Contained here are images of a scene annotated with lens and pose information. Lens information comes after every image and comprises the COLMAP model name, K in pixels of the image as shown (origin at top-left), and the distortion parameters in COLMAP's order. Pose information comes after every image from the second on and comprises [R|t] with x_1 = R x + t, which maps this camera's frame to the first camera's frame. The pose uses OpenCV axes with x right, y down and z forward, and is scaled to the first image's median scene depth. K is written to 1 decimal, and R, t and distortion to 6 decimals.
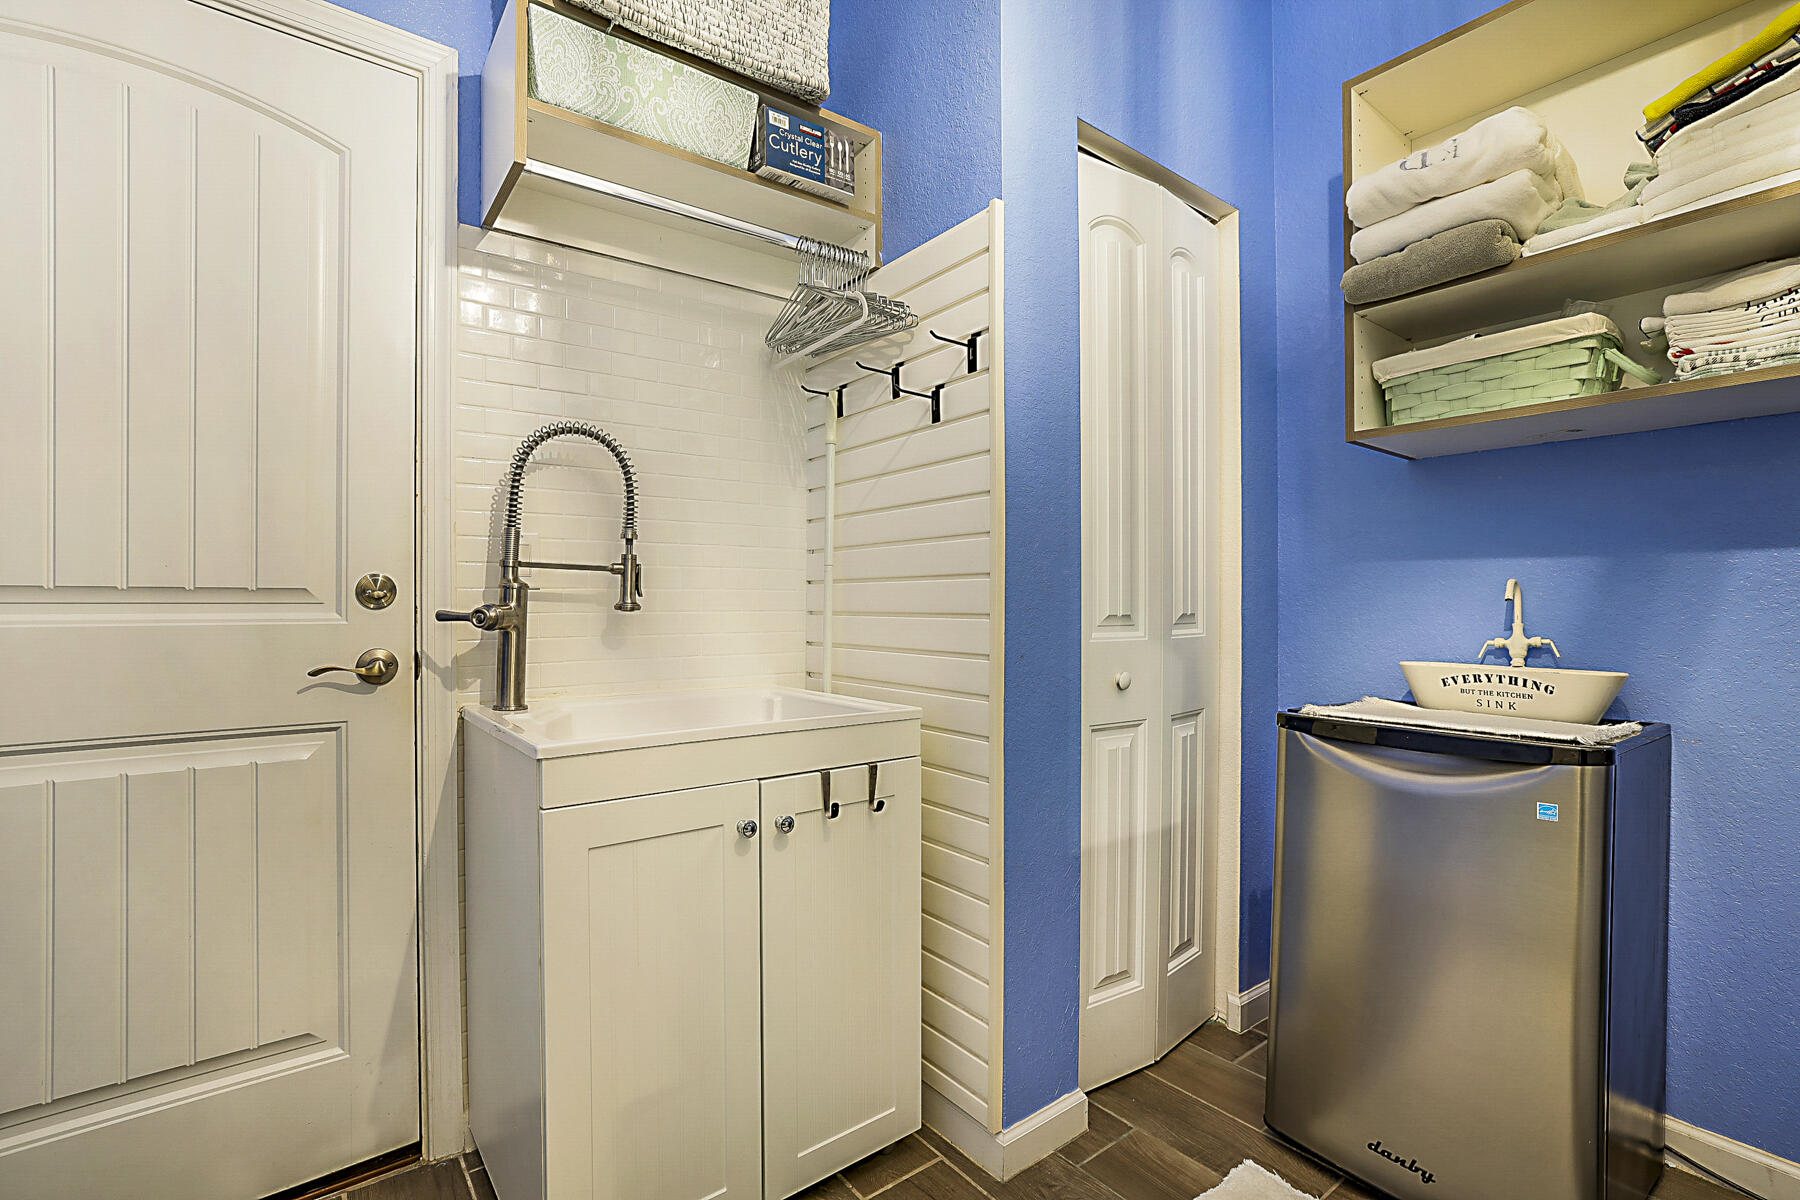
lens RADIAL K [[848.5, 0, 899.1], [0, 848.5, 603.8], [0, 0, 1]] dist [-0.012952, 0.002327]
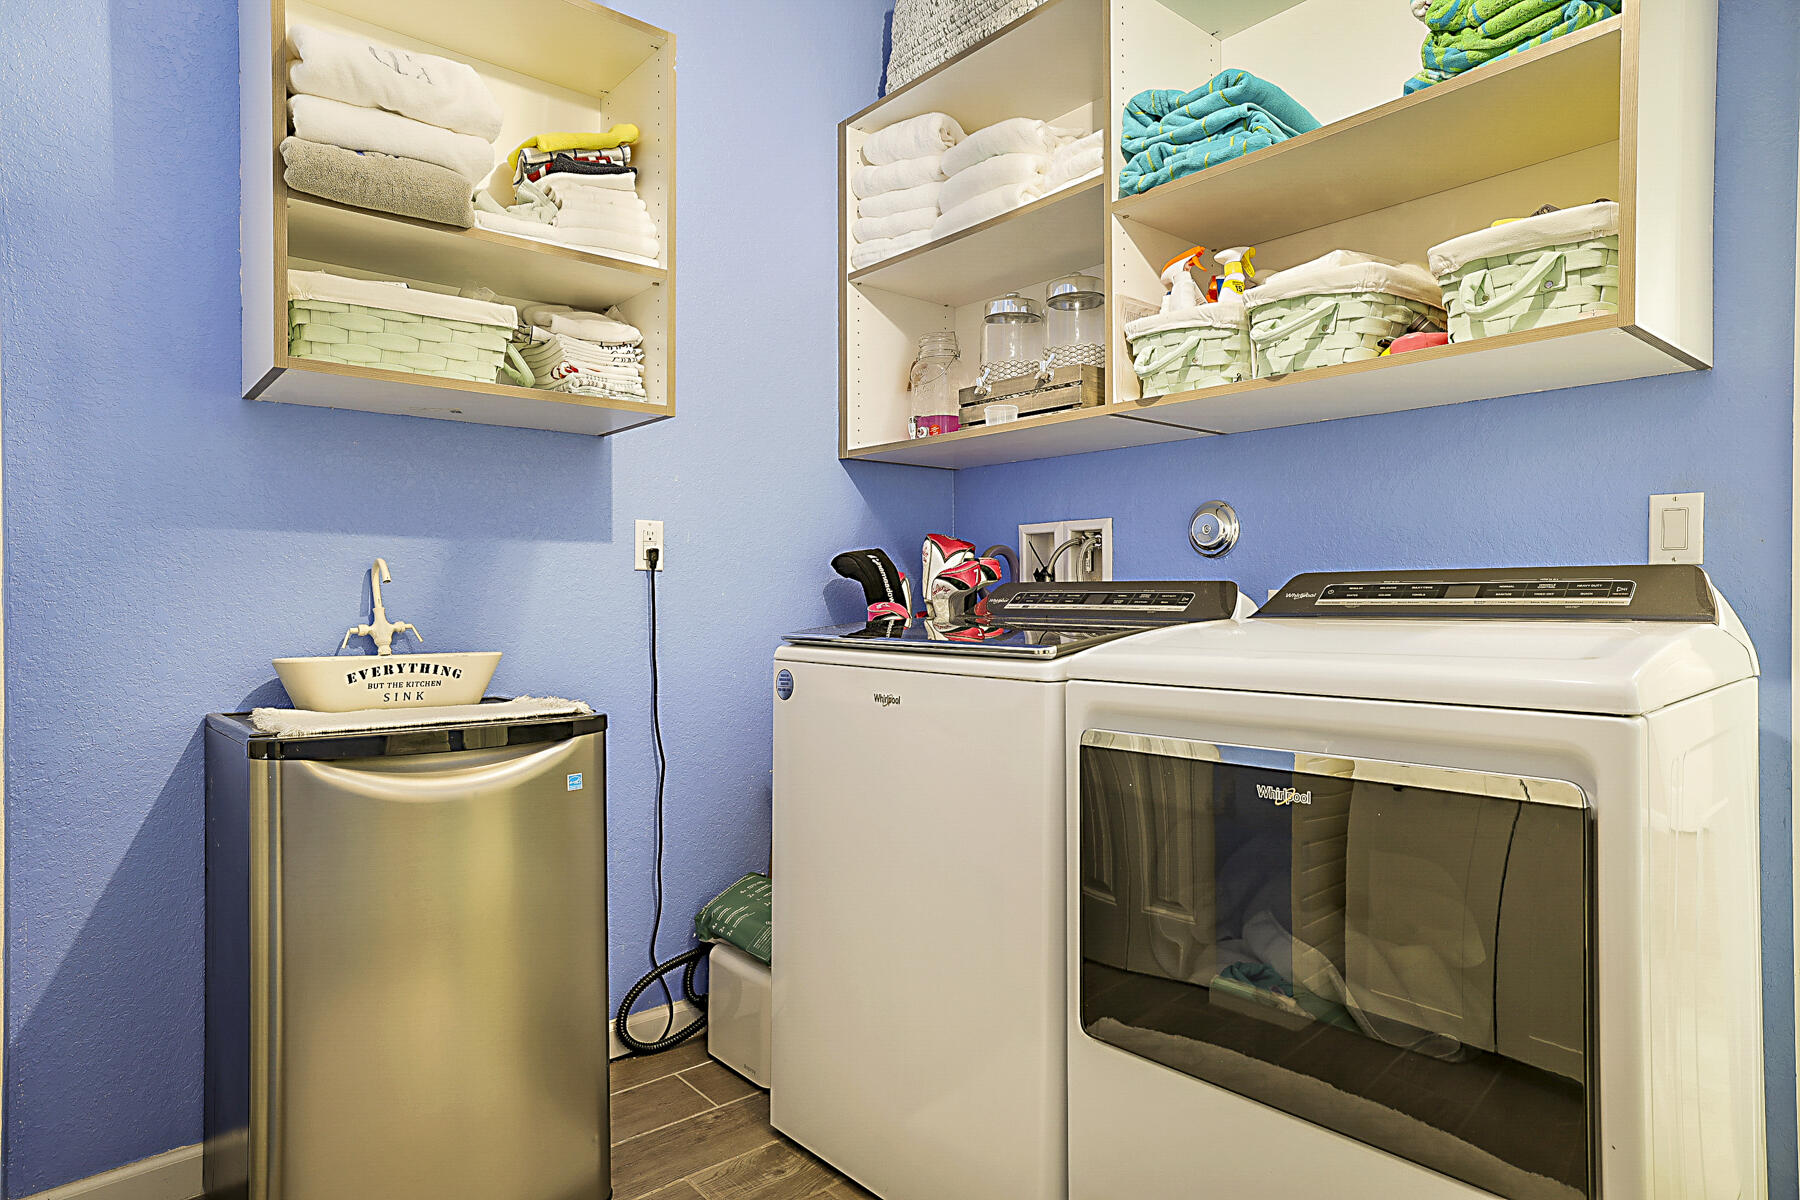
lens RADIAL K [[1034.1, 0, 899.1], [0, 1034.1, 599.5], [0, 0, 1]] dist [-0.004841, -0.000610]
pose [[-0.077983, -0.006520, 0.996933, -0.441950], [0.000478, 0.999978, 0.006577, 0.007853], [-0.996955, 0.000989, -0.077978, 0.556043]]
